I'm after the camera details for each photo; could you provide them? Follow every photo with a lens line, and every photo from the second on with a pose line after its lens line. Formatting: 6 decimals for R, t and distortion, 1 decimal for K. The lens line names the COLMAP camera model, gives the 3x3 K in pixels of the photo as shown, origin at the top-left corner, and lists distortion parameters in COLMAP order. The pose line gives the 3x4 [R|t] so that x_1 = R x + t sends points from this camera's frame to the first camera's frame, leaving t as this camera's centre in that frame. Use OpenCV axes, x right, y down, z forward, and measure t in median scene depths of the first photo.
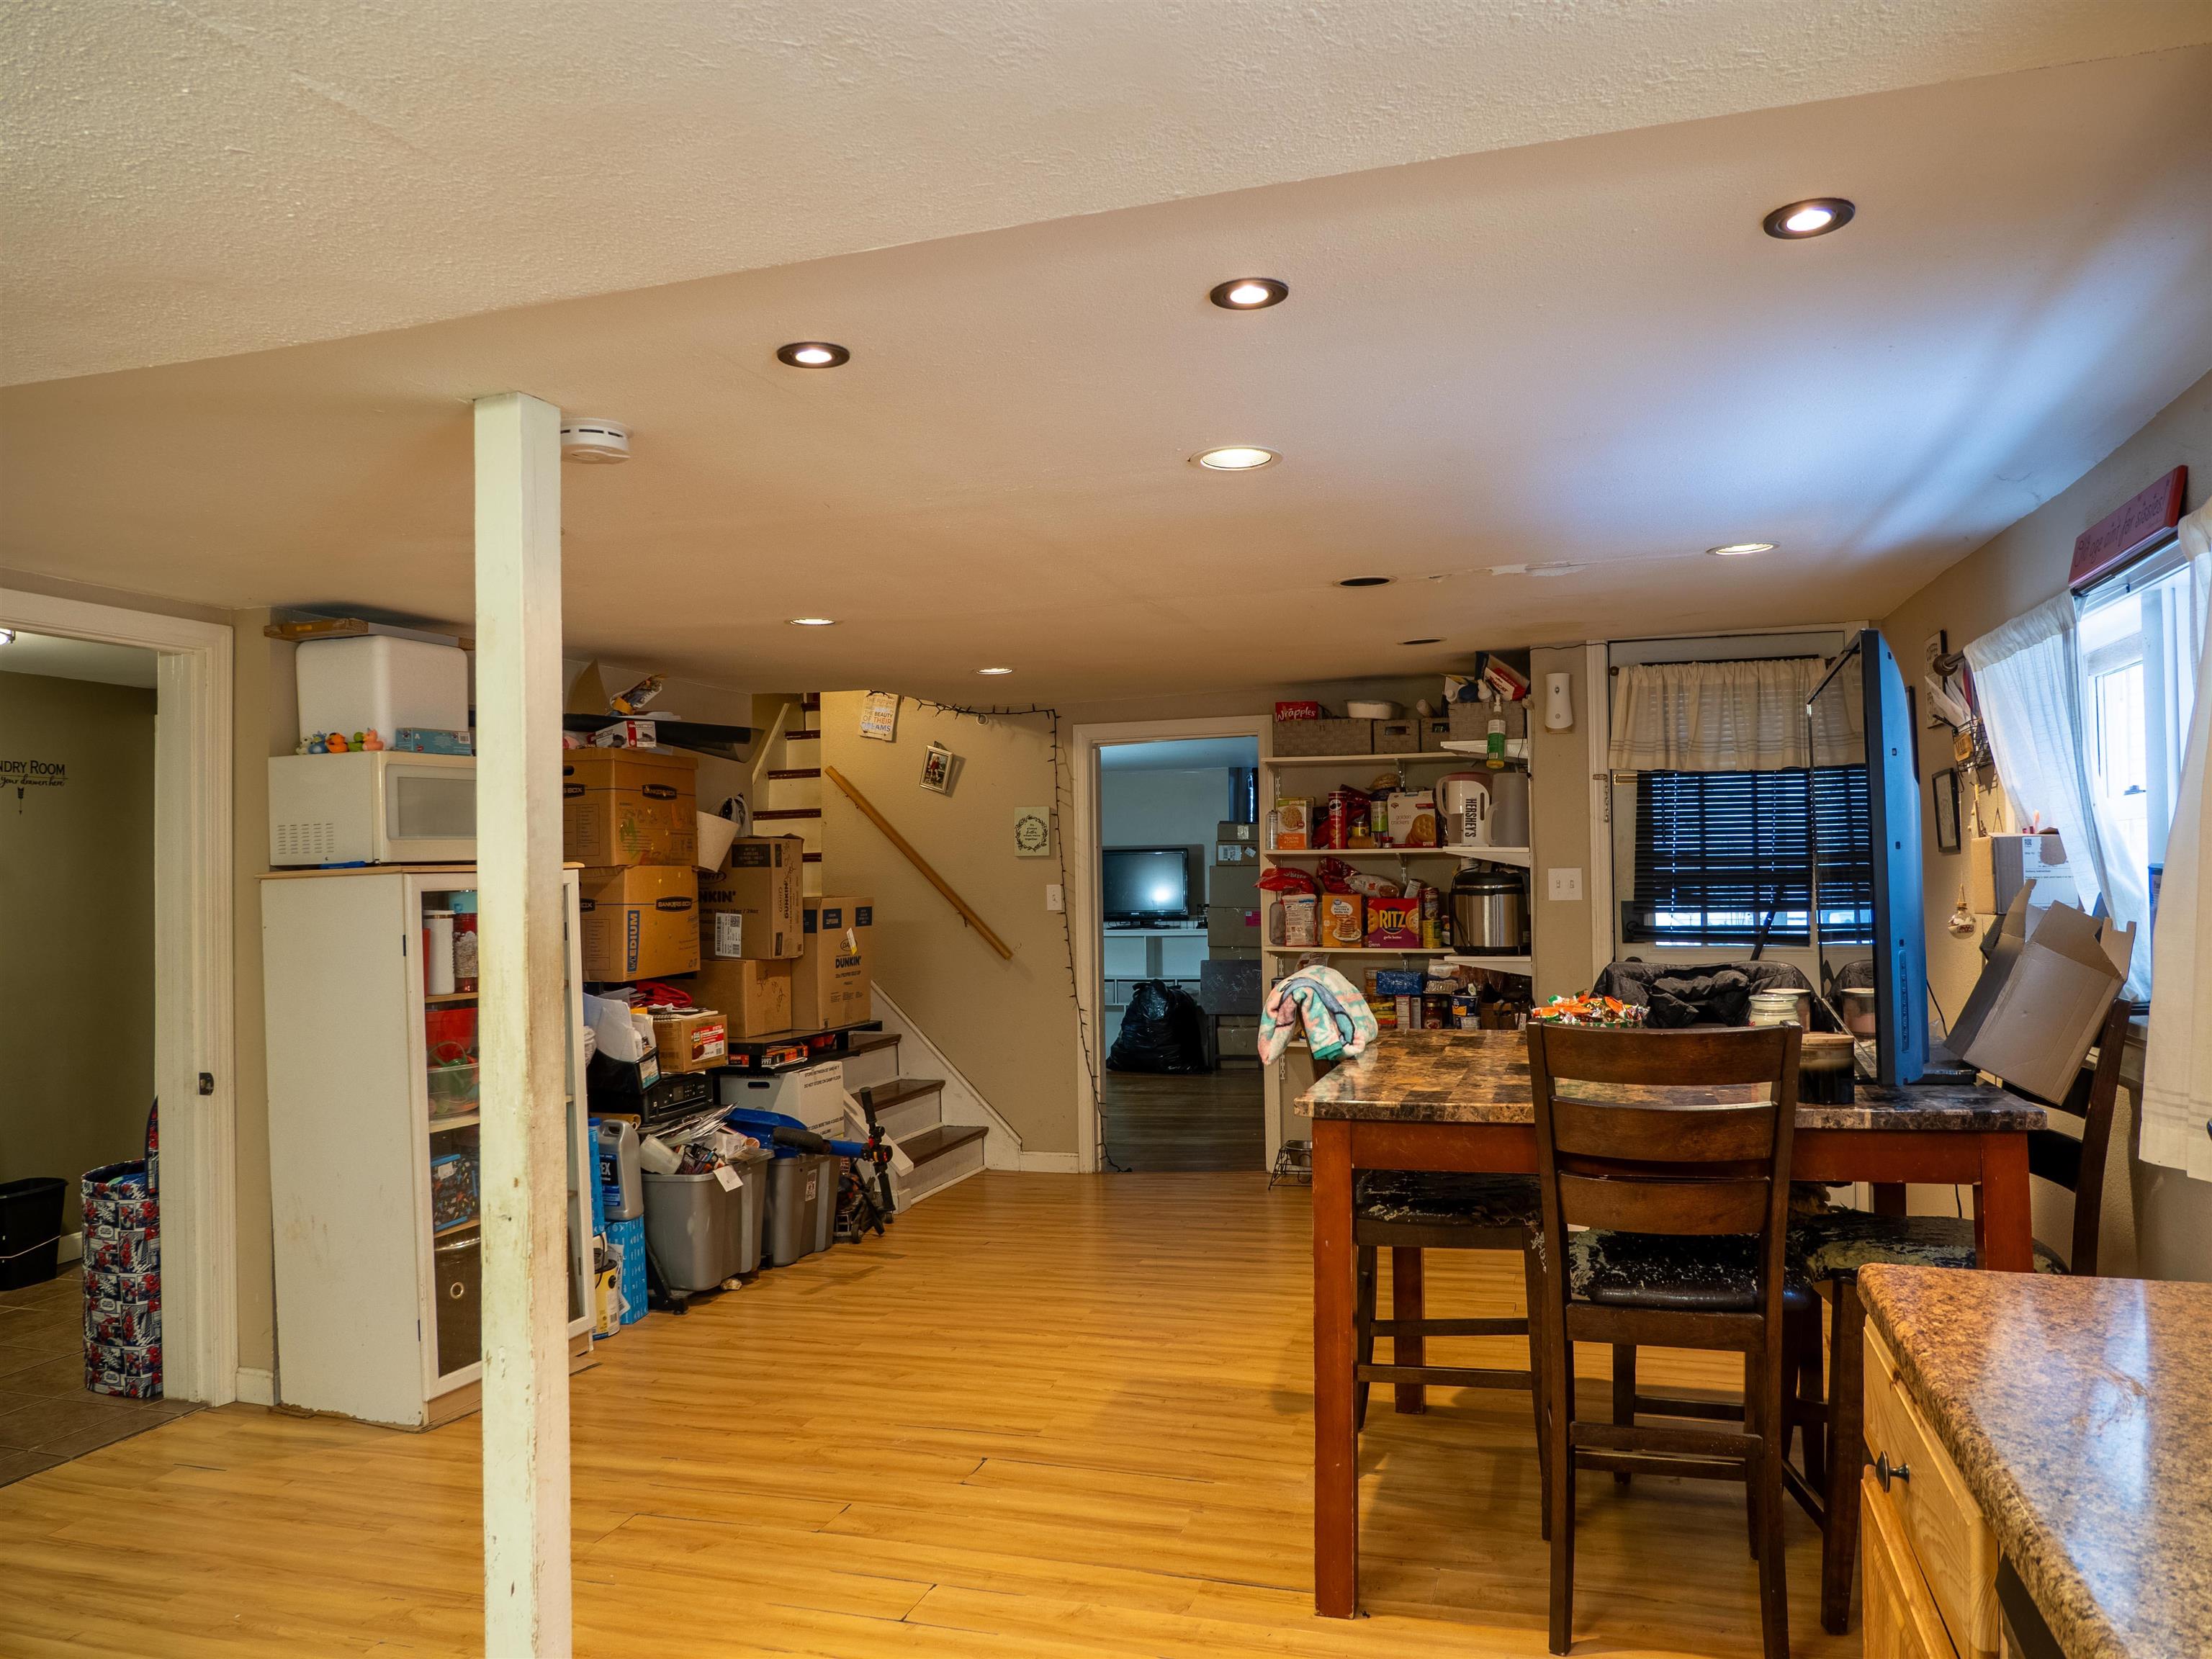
lens RADIAL K [[1599.0, 0, 1112.6], [0, 1599.0, 837.9], [0, 0, 1]] dist [-0.043189, 0.011883]
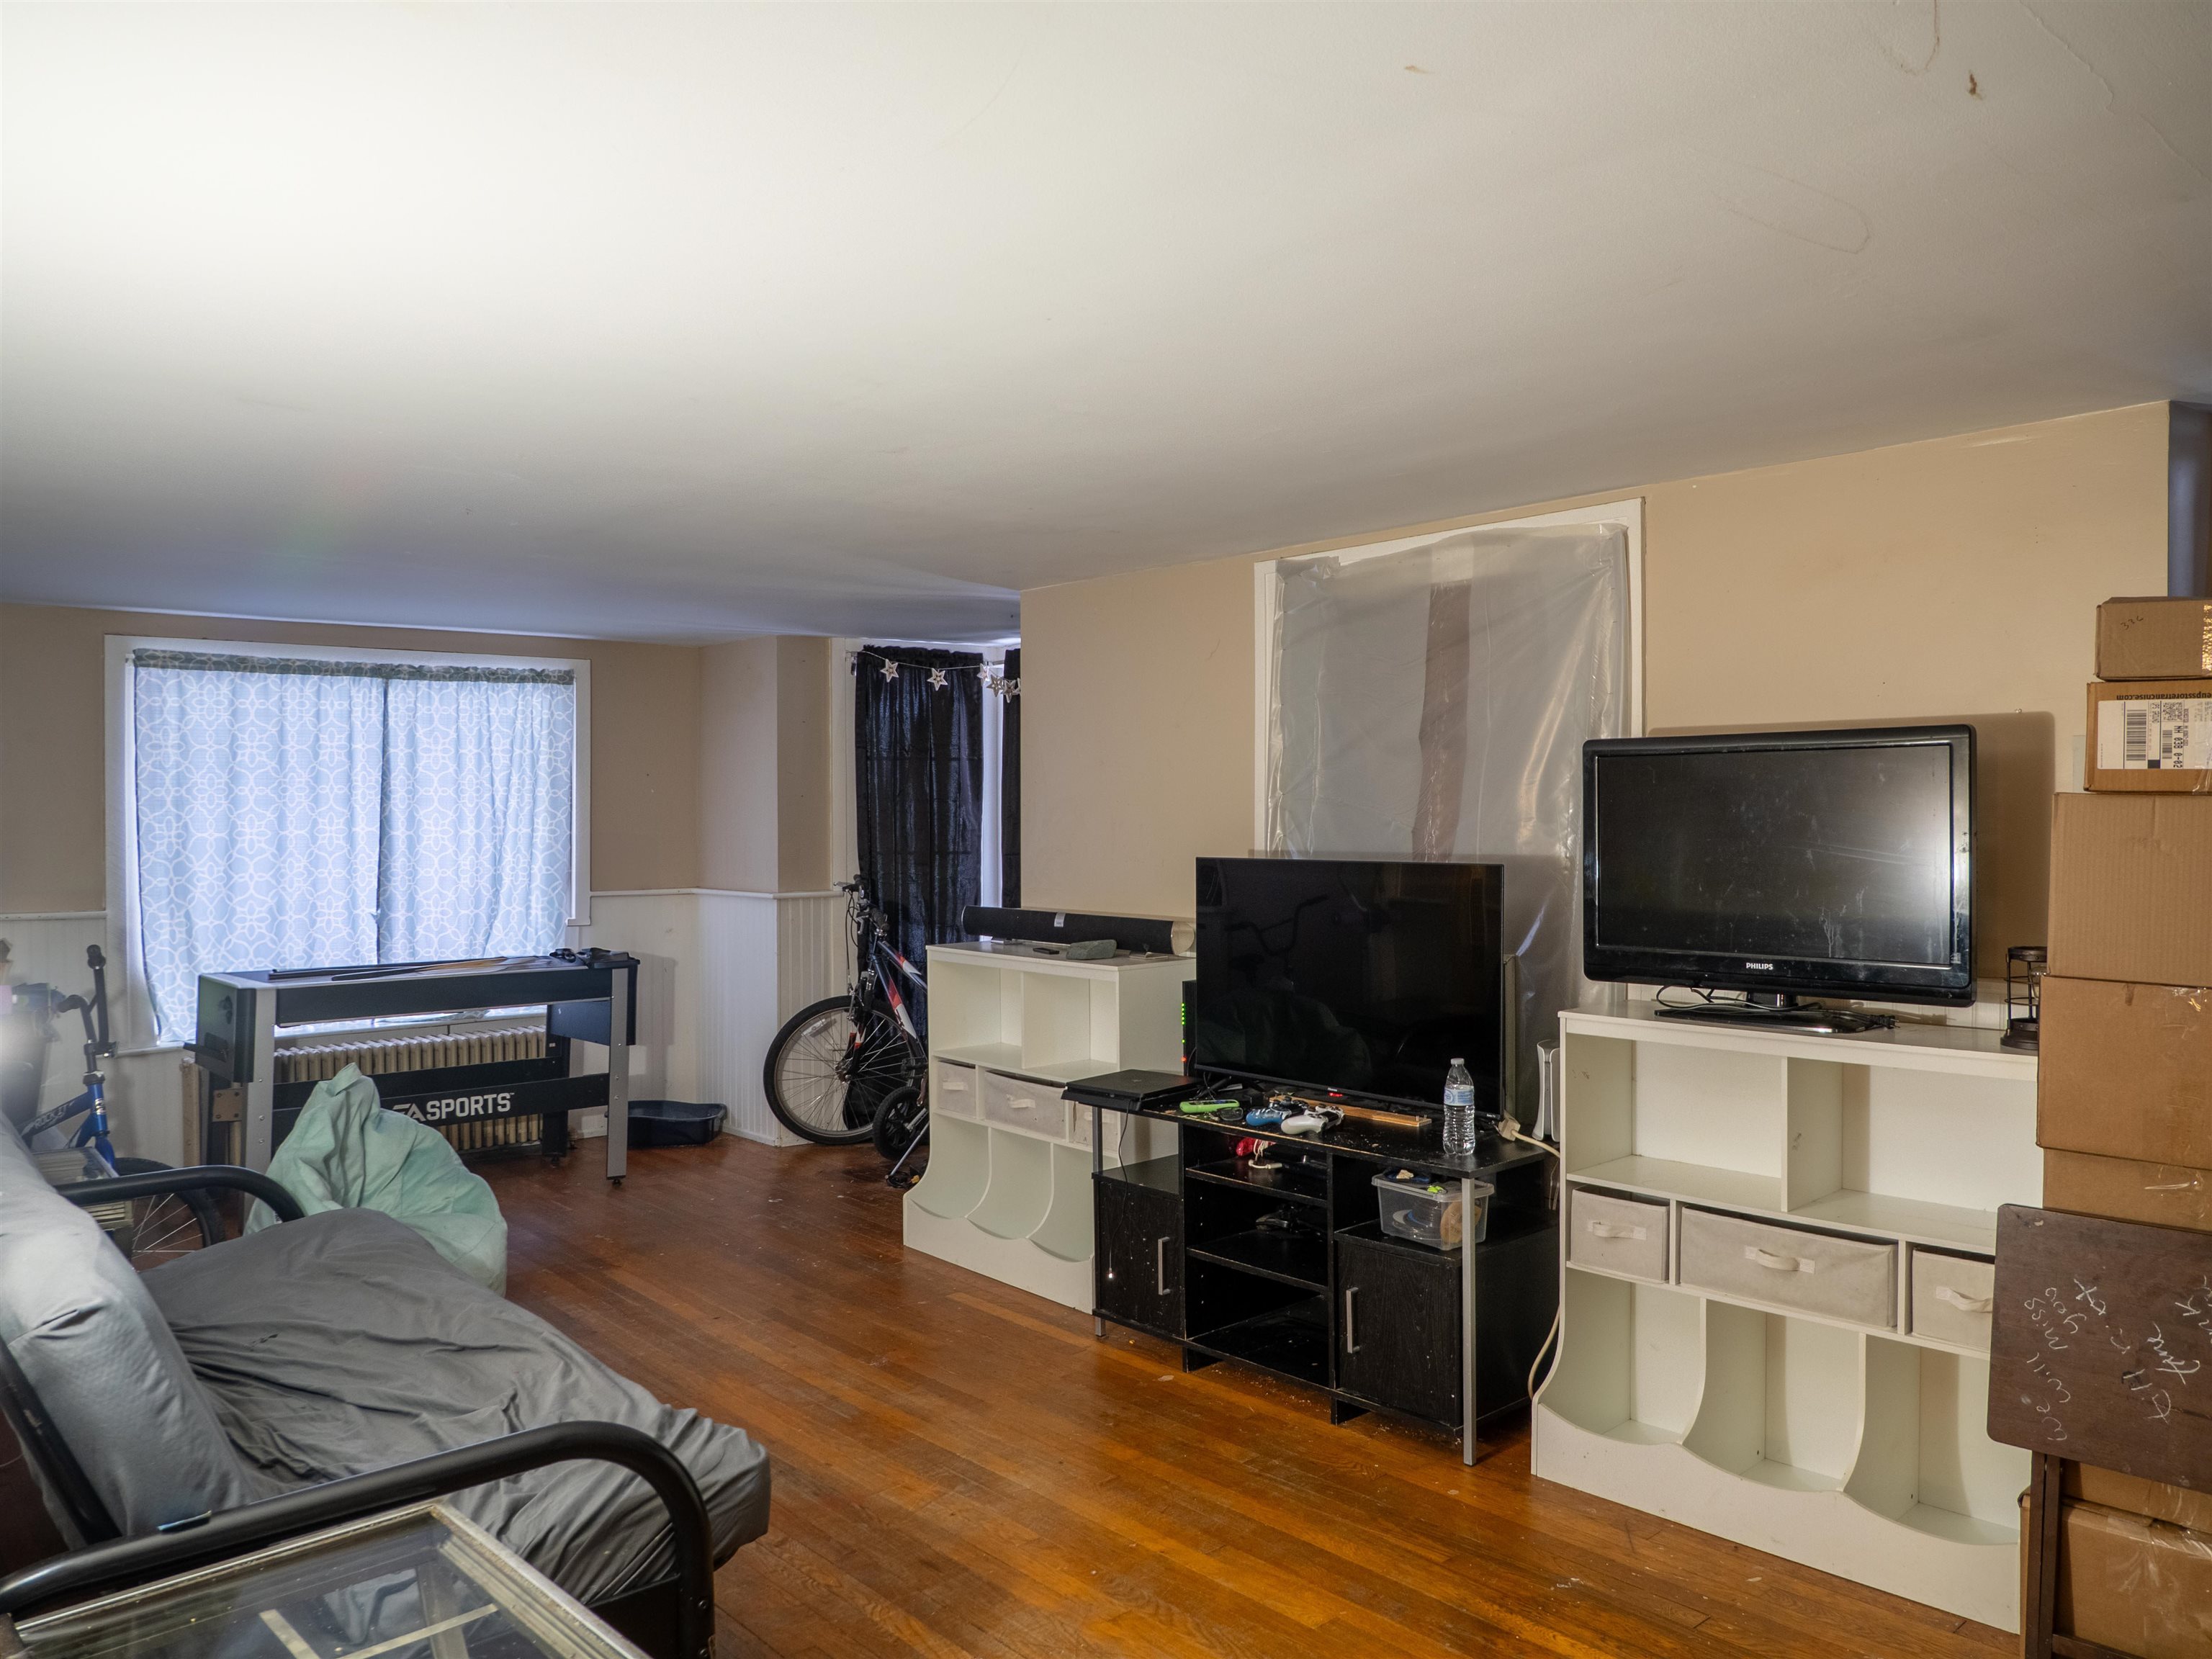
lens RADIAL K [[1599.0, 0, 1109.4], [0, 1599.0, 822.9], [0, 0, 1]] dist [-0.043189, 0.011883]
pose [[0.858302, 0.019517, -0.512774, 0.103631], [-0.003852, 0.999493, 0.031595, 0.025968], [0.513131, -0.025143, 0.857942, 1.268391]]
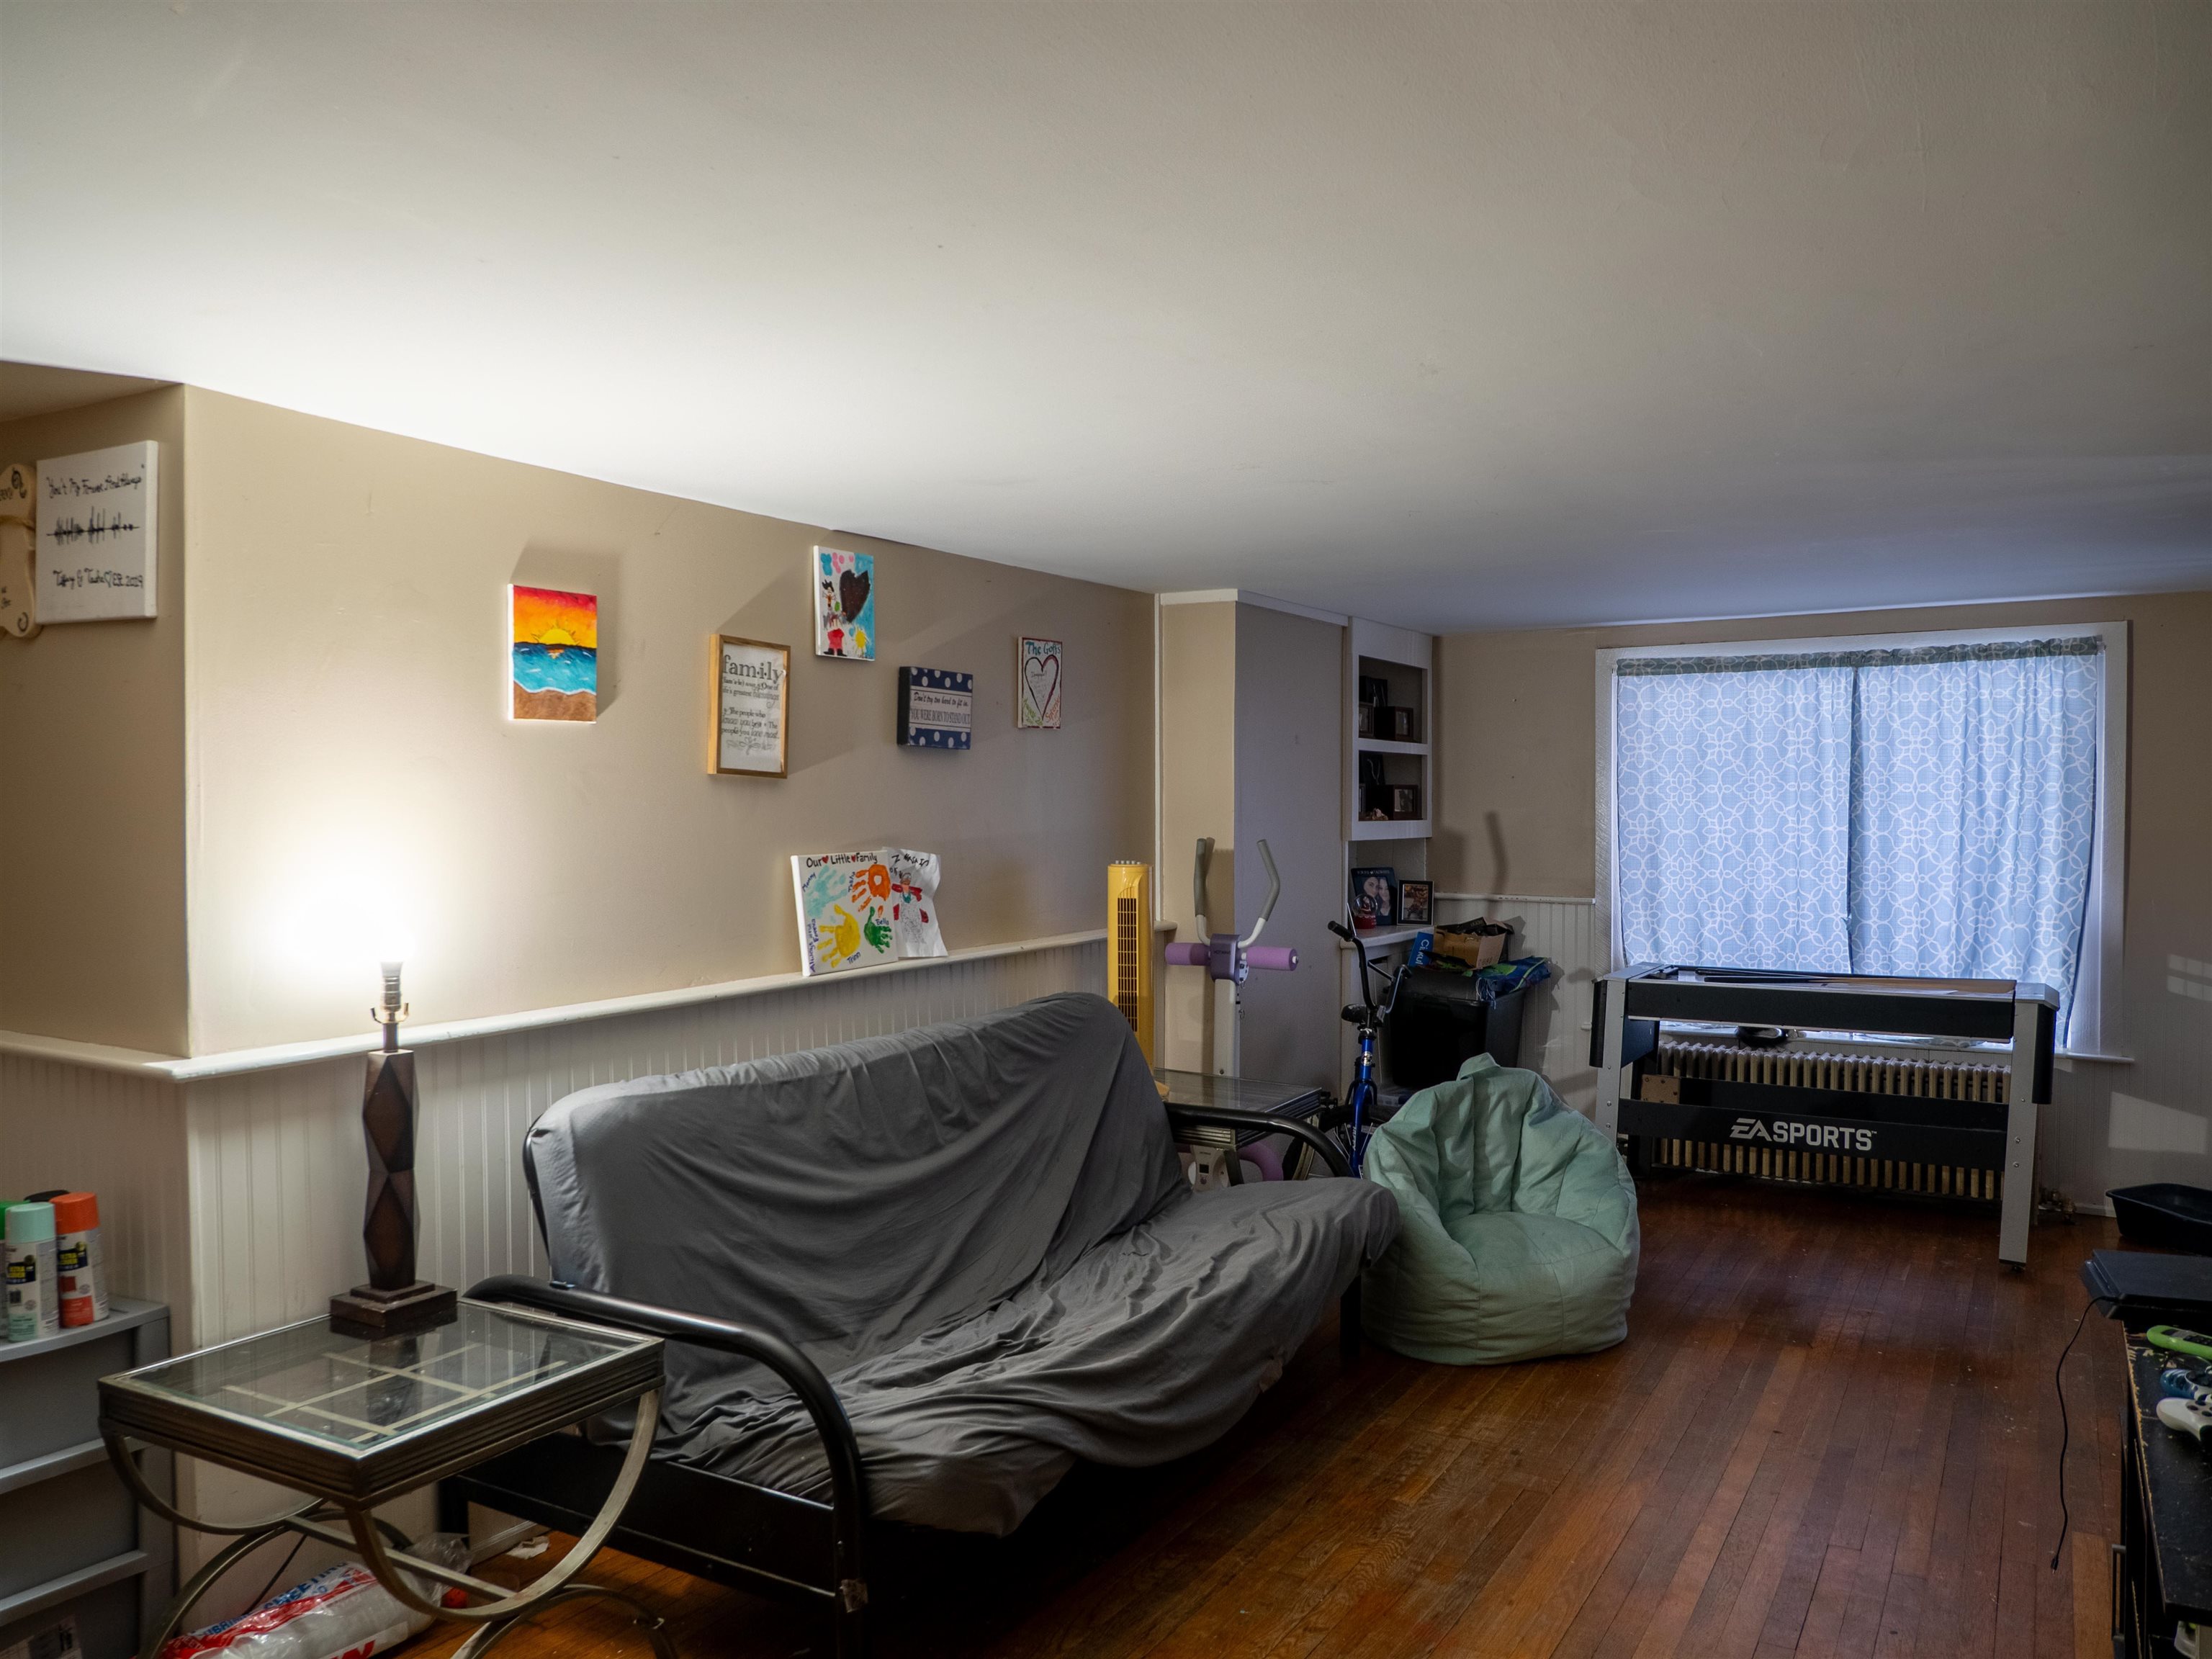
lens RADIAL K [[1599.0, 0, 1109.2], [0, 1599.0, 828.0], [0, 0, 1]] dist [-0.043189, 0.011883]
pose [[-0.225230, 0.031005, -0.973812, 0.244931], [0.020270, 0.999426, 0.027133, 0.029822], [0.974095, -0.013628, -0.225729, 1.844230]]
